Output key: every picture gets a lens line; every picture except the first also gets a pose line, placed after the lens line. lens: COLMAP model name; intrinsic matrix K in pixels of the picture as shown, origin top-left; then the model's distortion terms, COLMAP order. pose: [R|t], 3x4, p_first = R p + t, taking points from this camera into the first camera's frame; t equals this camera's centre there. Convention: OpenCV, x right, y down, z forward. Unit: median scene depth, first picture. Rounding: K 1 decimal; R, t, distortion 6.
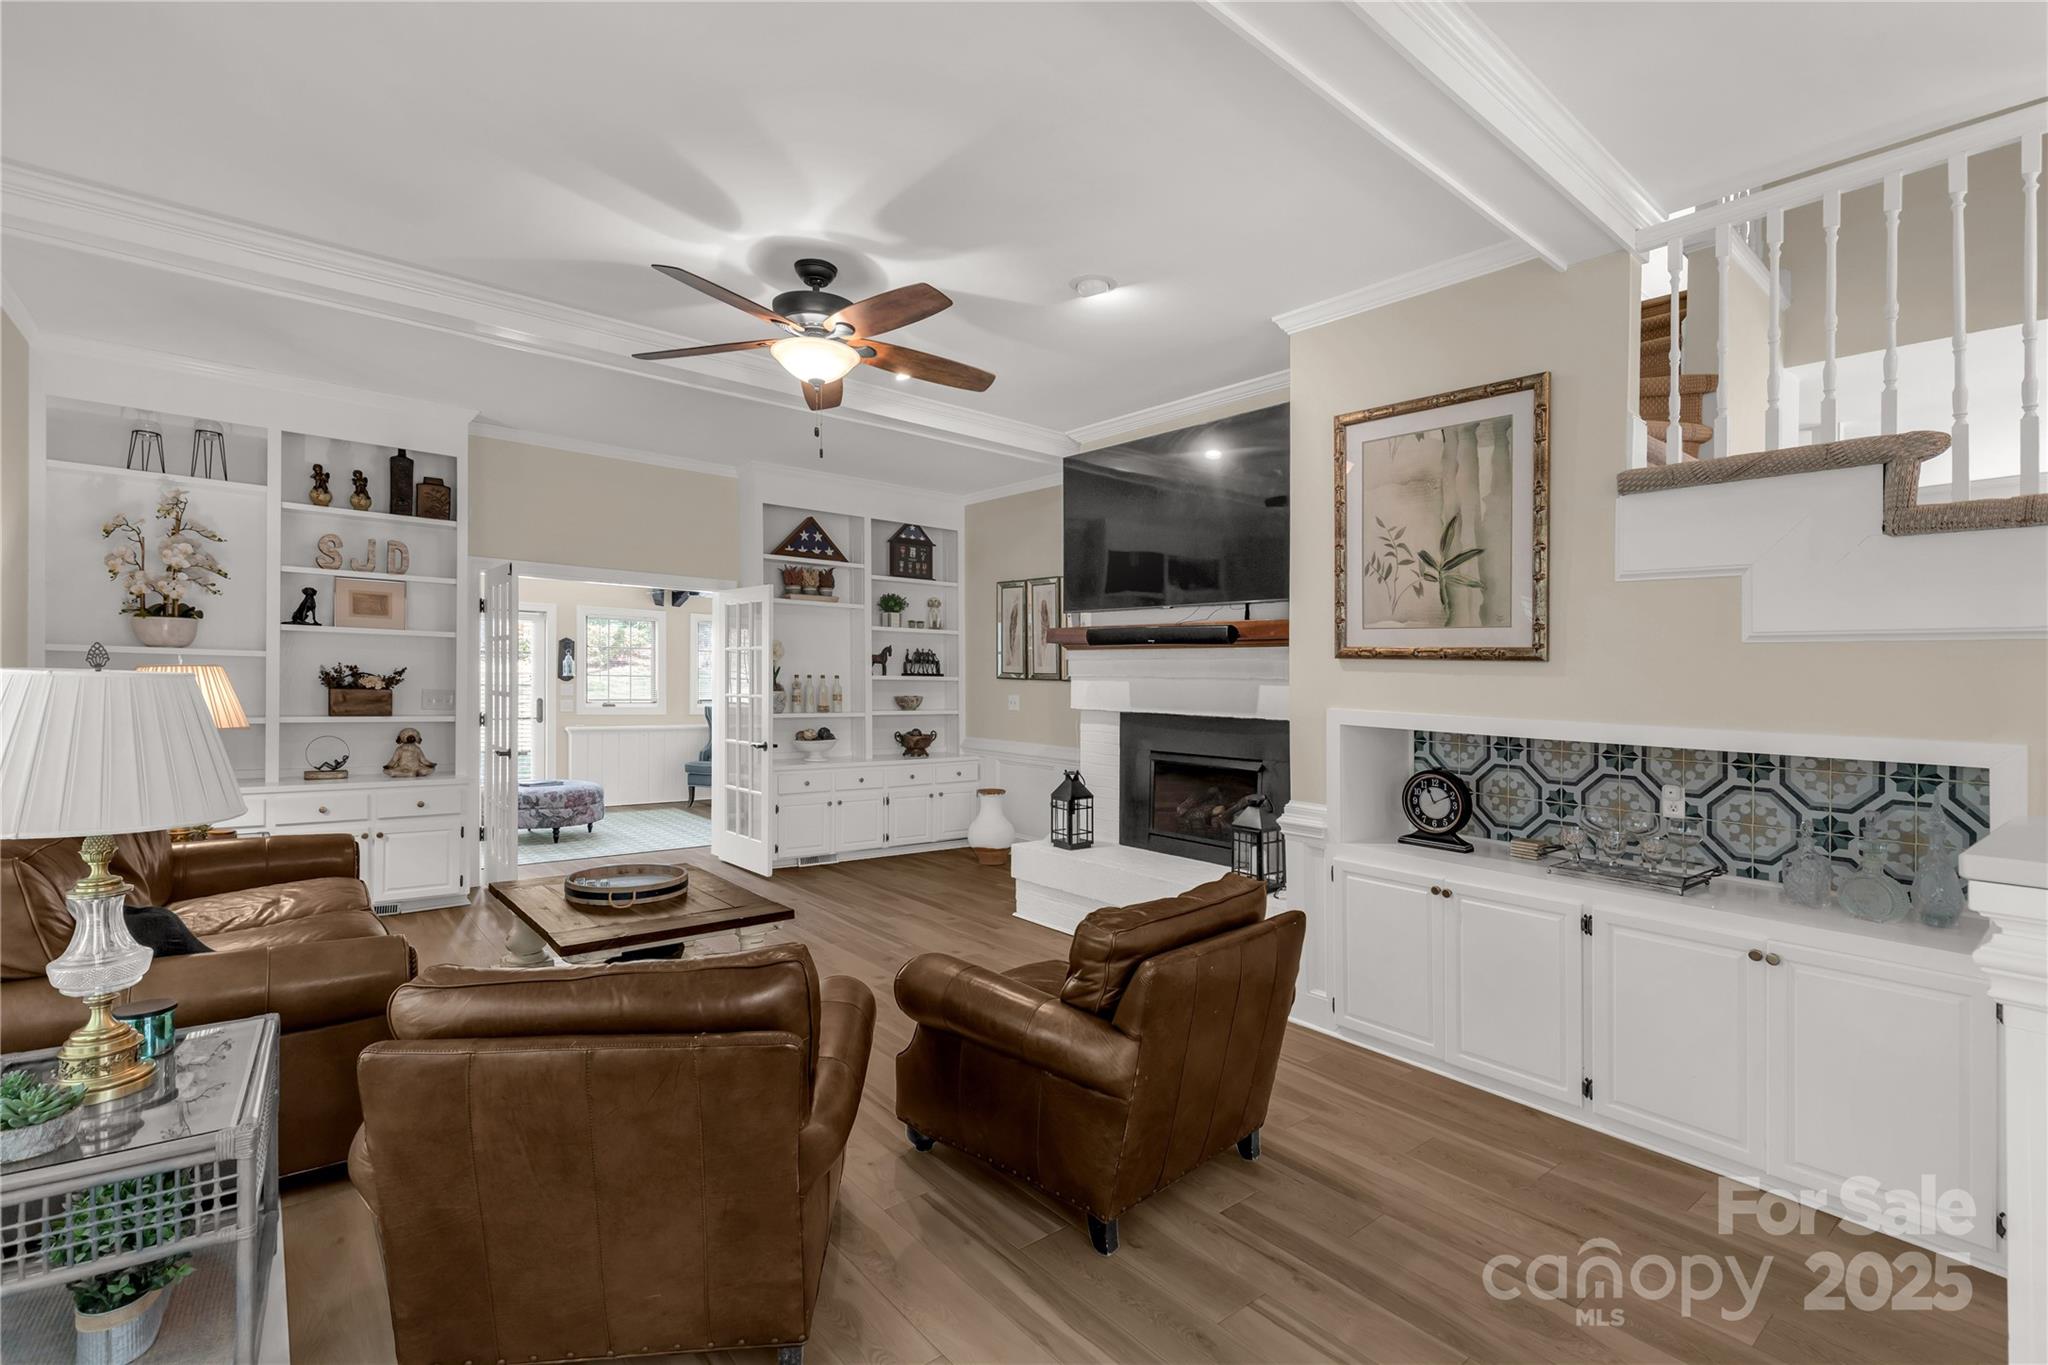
lens RADIAL K [[936.8, 0, 1024.0], [0, 936.8, 682.5], [0, 0, 1]] dist [-0.000223, -0.000015]
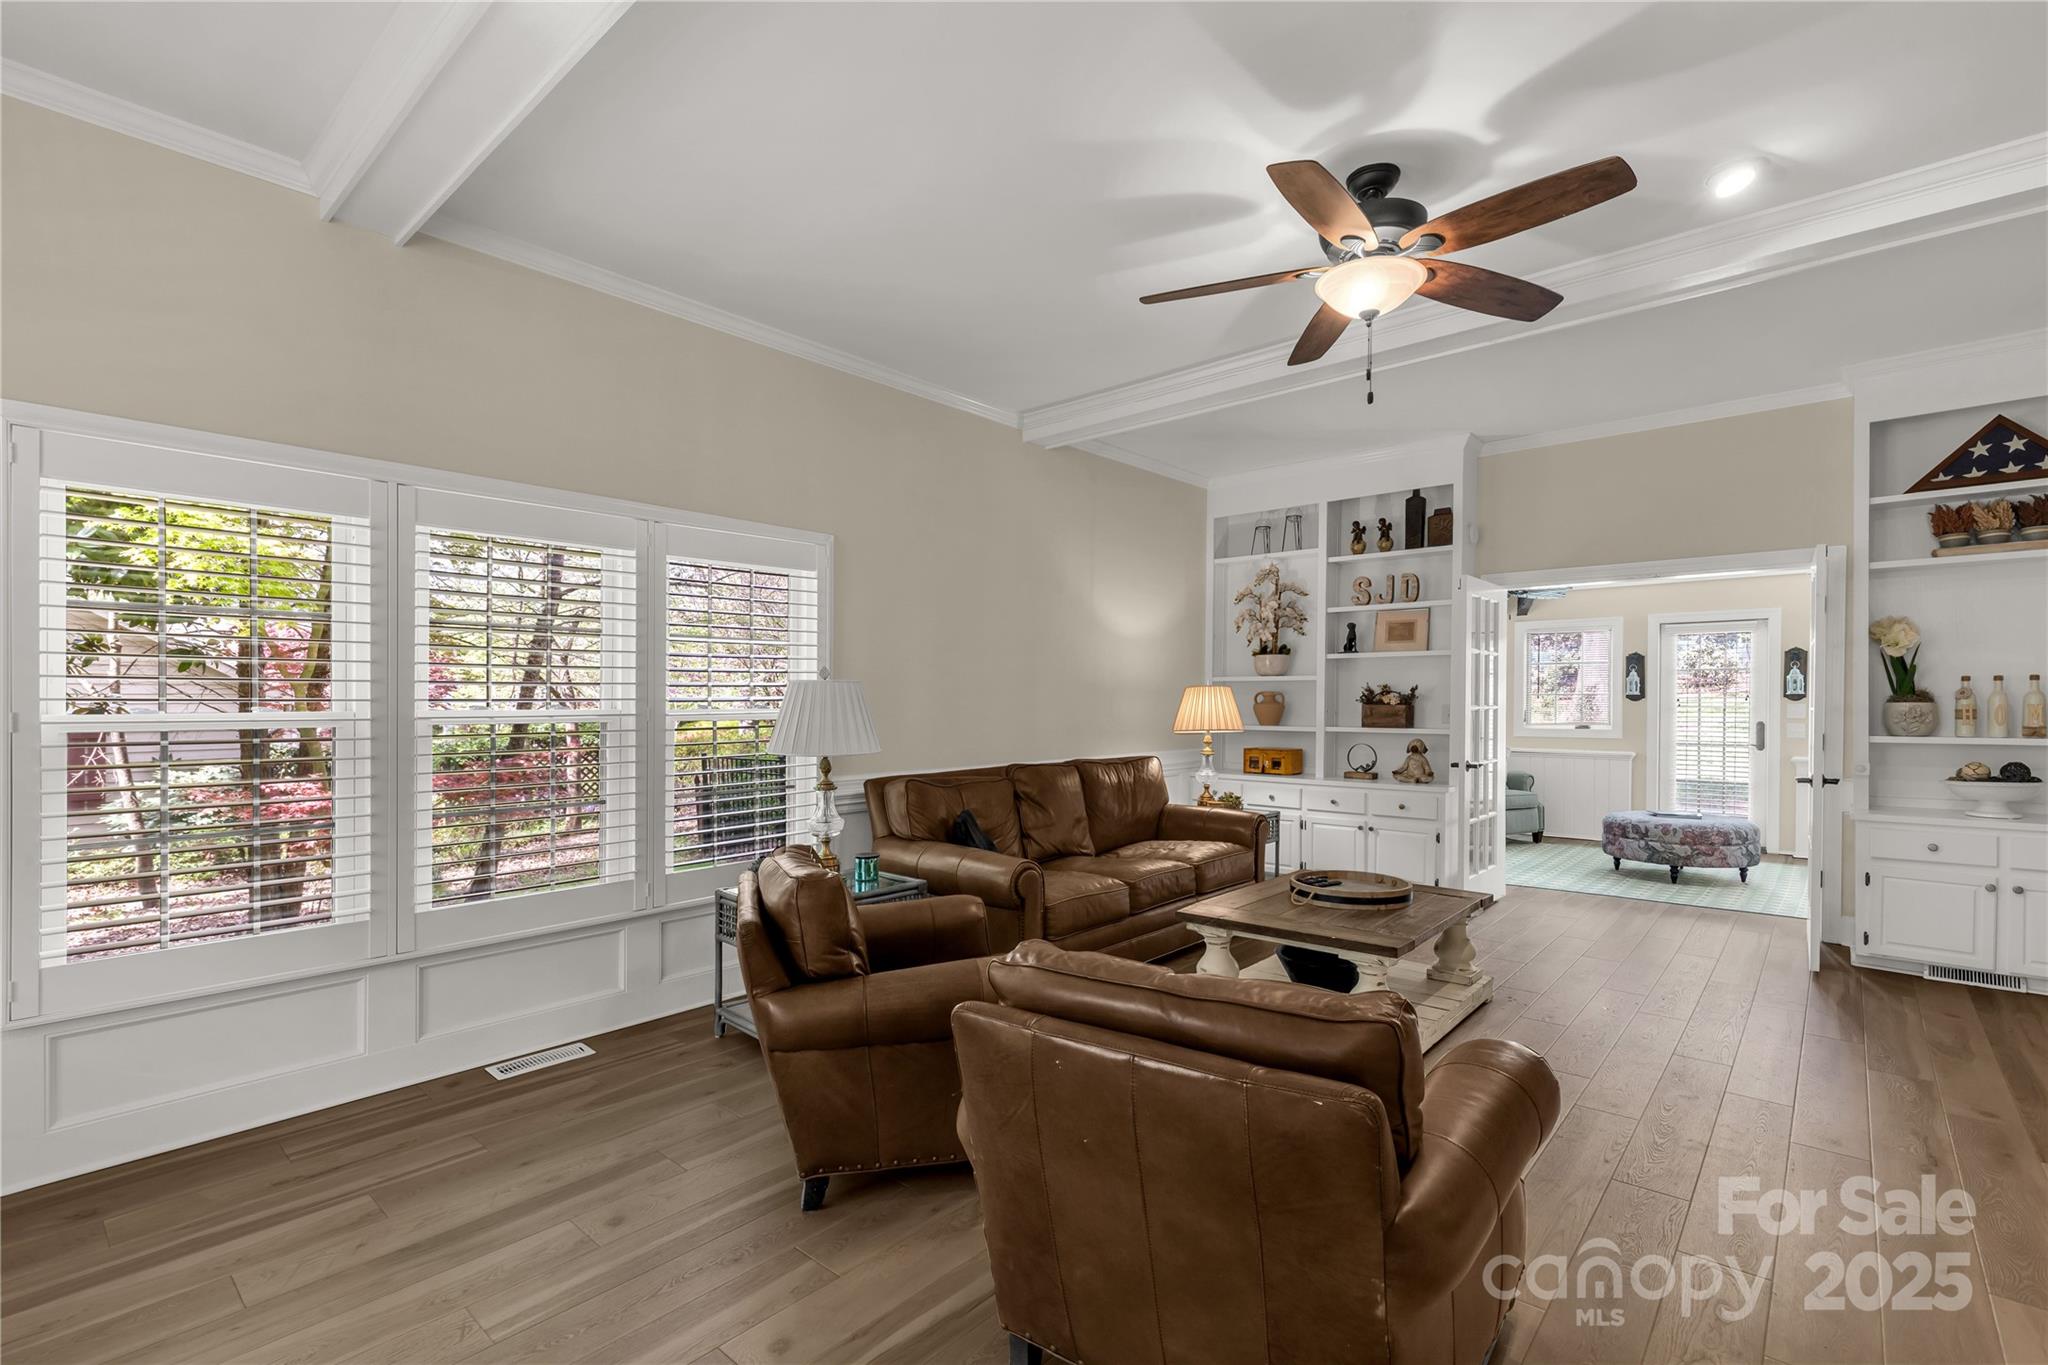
lens RADIAL K [[924.8, 0, 1026.9], [0, 924.8, 714.4], [0, 0, 1]] dist [-0.000896, 0.001144]
pose [[0.149929, -0.009901, -0.988647, 0.356399], [0.002663, 0.999950, -0.009610, 0.028357], [0.988693, -0.001192, 0.149948, 0.376382]]
